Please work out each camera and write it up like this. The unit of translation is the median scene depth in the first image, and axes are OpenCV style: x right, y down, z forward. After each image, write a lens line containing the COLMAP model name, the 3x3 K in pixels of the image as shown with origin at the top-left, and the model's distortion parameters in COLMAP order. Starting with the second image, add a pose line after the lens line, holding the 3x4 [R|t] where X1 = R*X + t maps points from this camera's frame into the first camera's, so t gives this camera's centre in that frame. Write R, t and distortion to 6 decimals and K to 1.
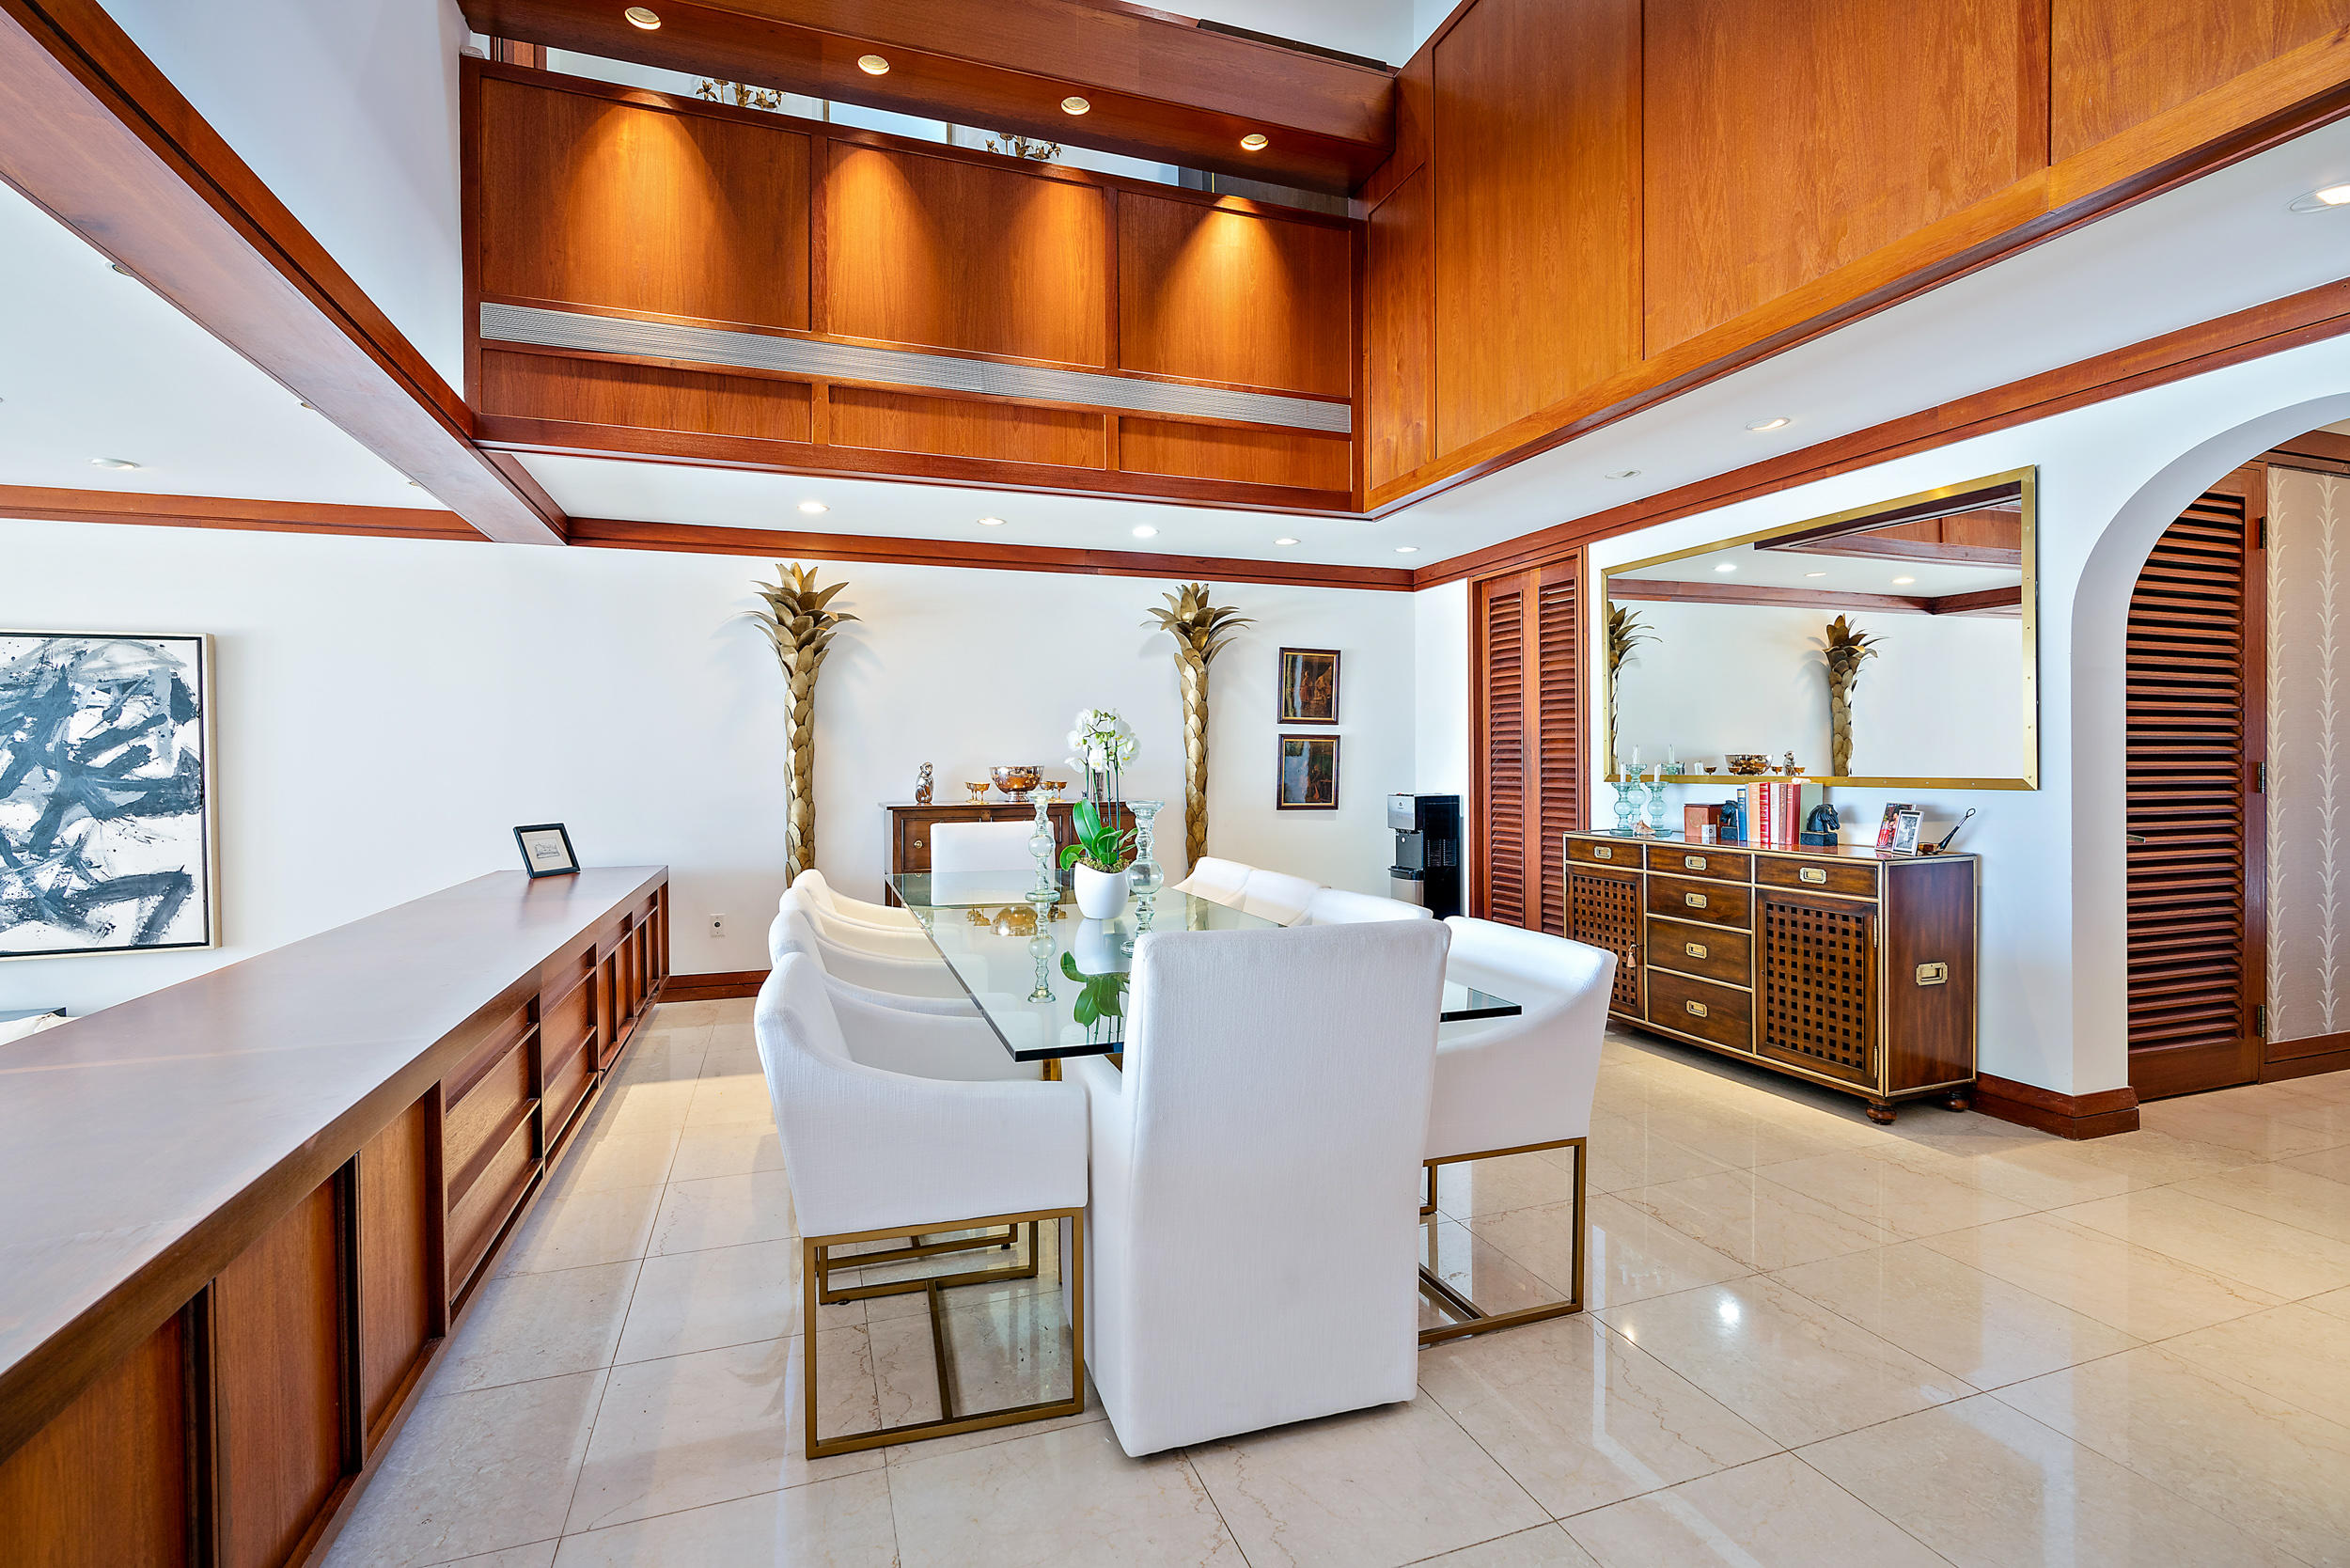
lens RADIAL K [[1075.0, 0, 1172.4], [0, 1075.0, 773.7], [0, 0, 1]] dist [-0.011775, 0.005394]
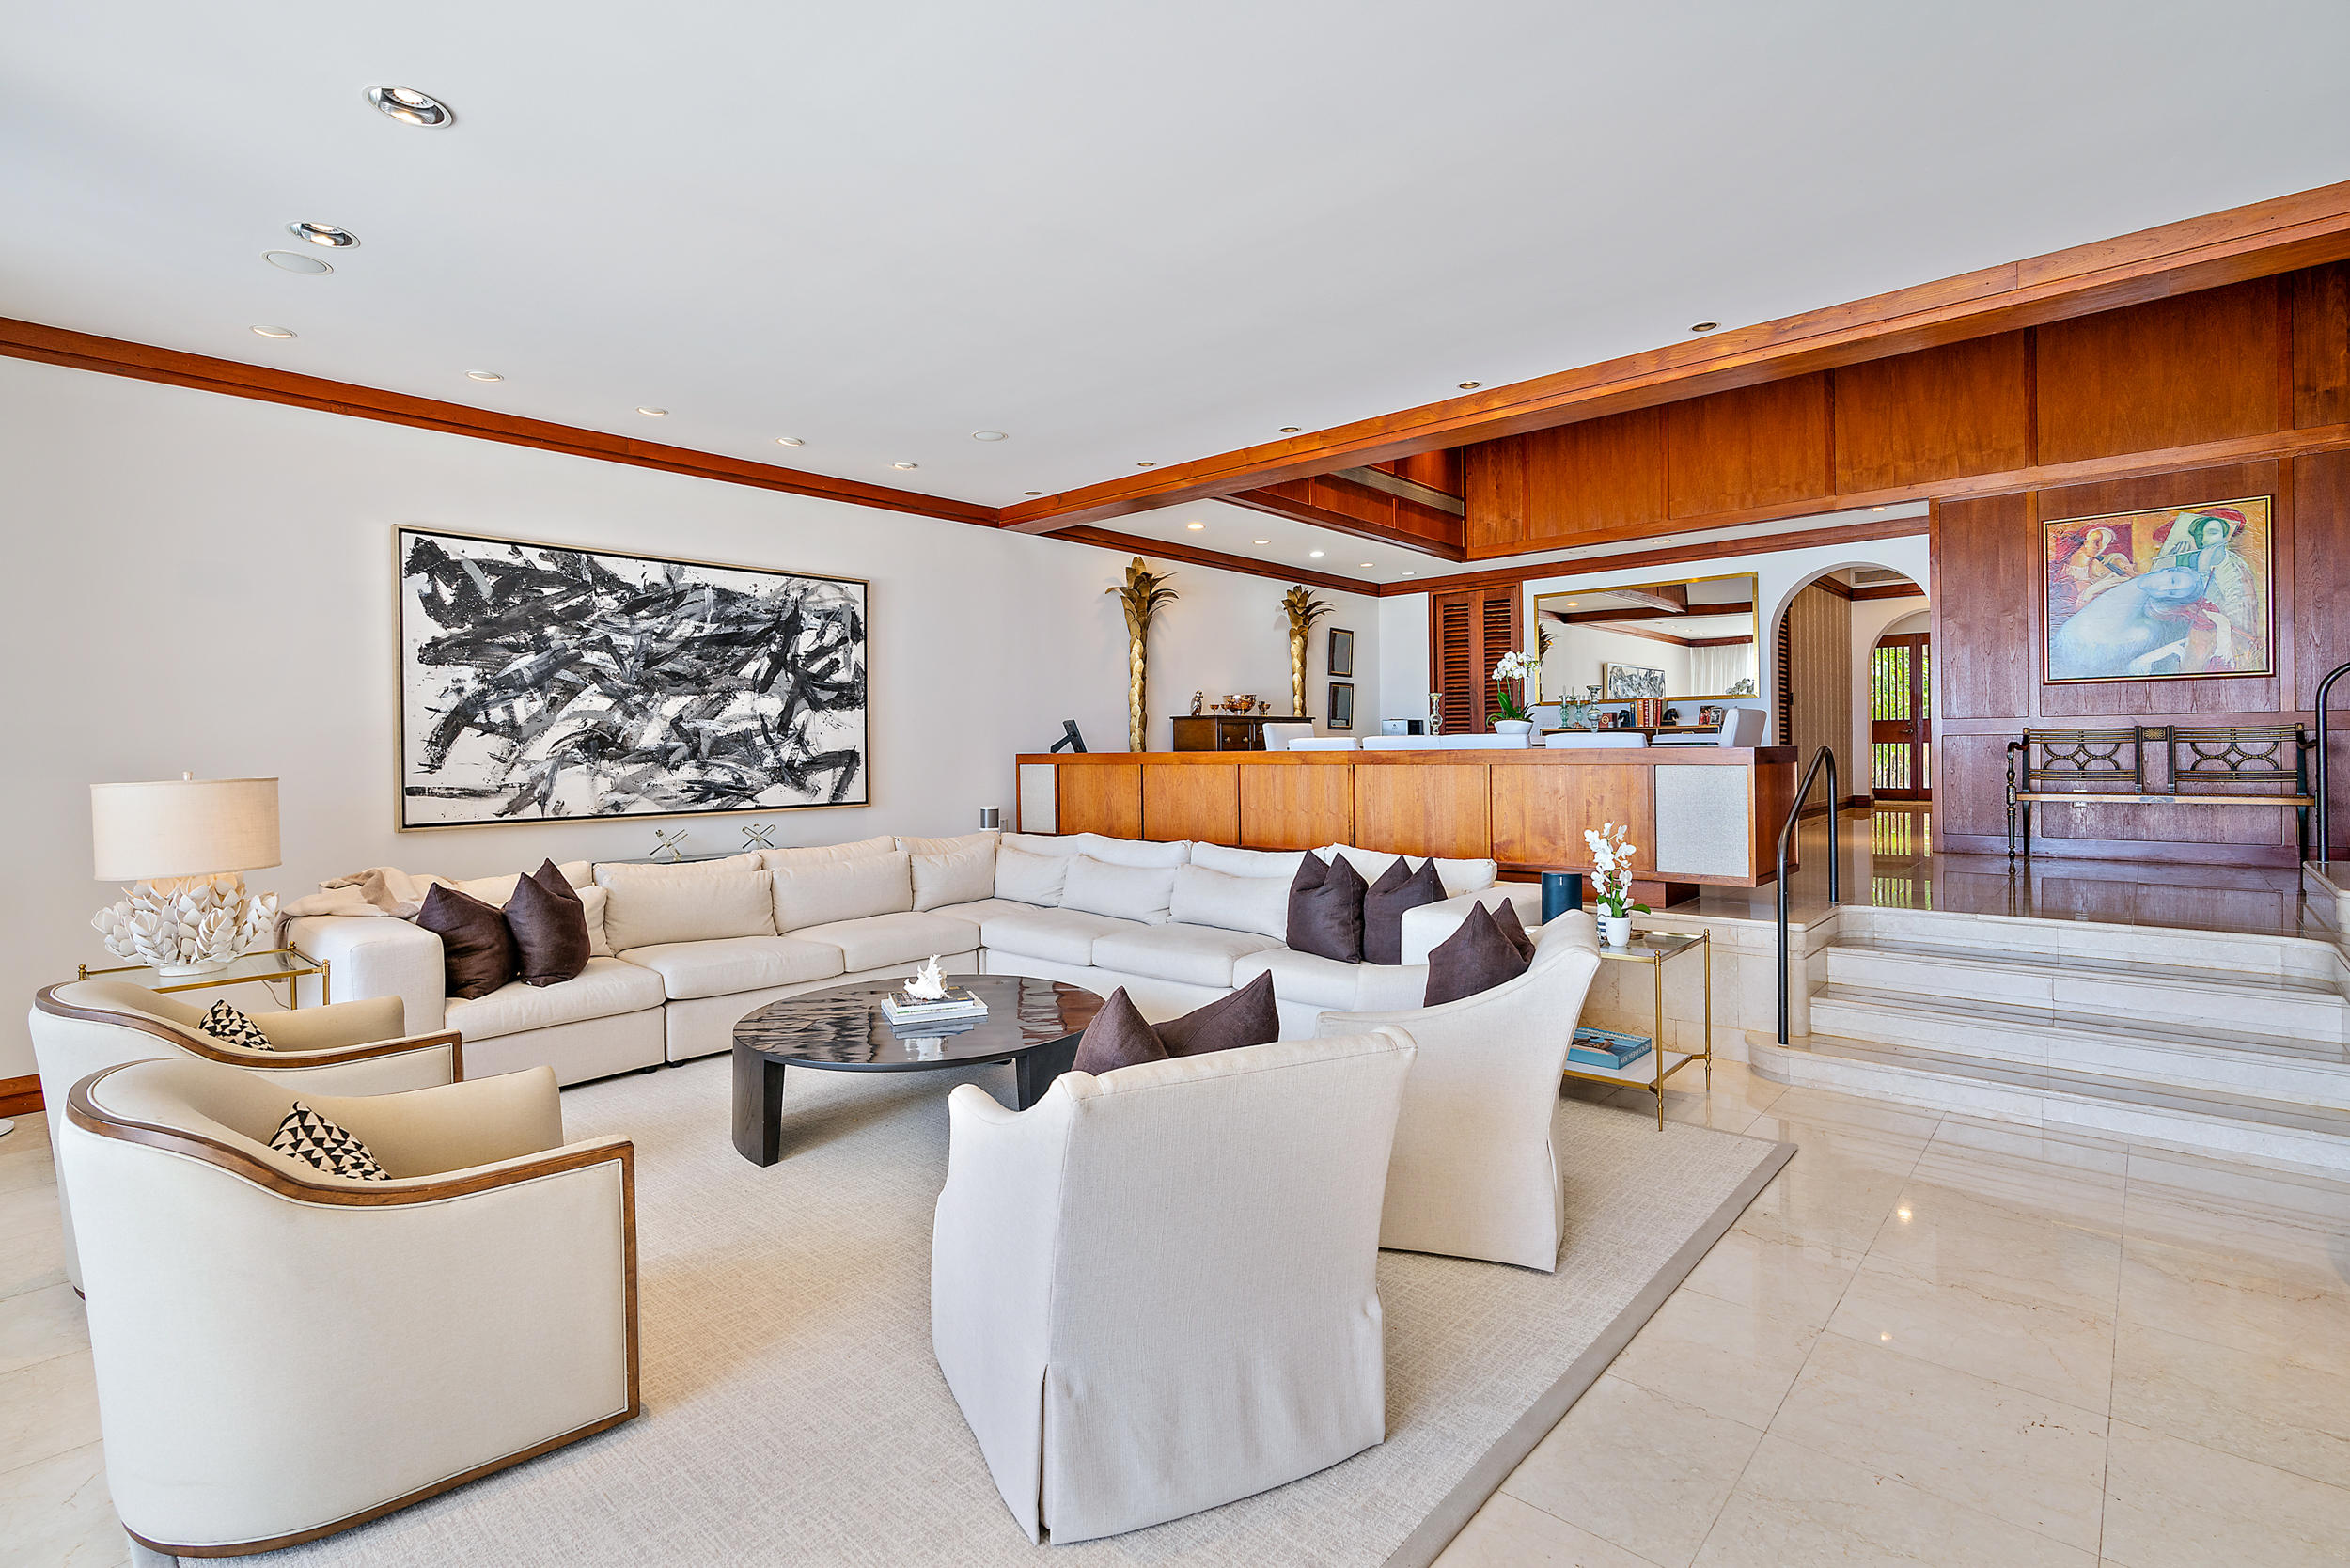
lens RADIAL K [[1075.0, 0, 1254.2], [0, 1075.0, 752.5], [0, 0, 1]] dist [-0.011775, 0.005394]
pose [[0.863256, -0.009950, 0.504668, -1.202942], [0.014613, 0.999879, -0.005283, 0.111462], [-0.504554, 0.011935, 0.863297, -0.476236]]
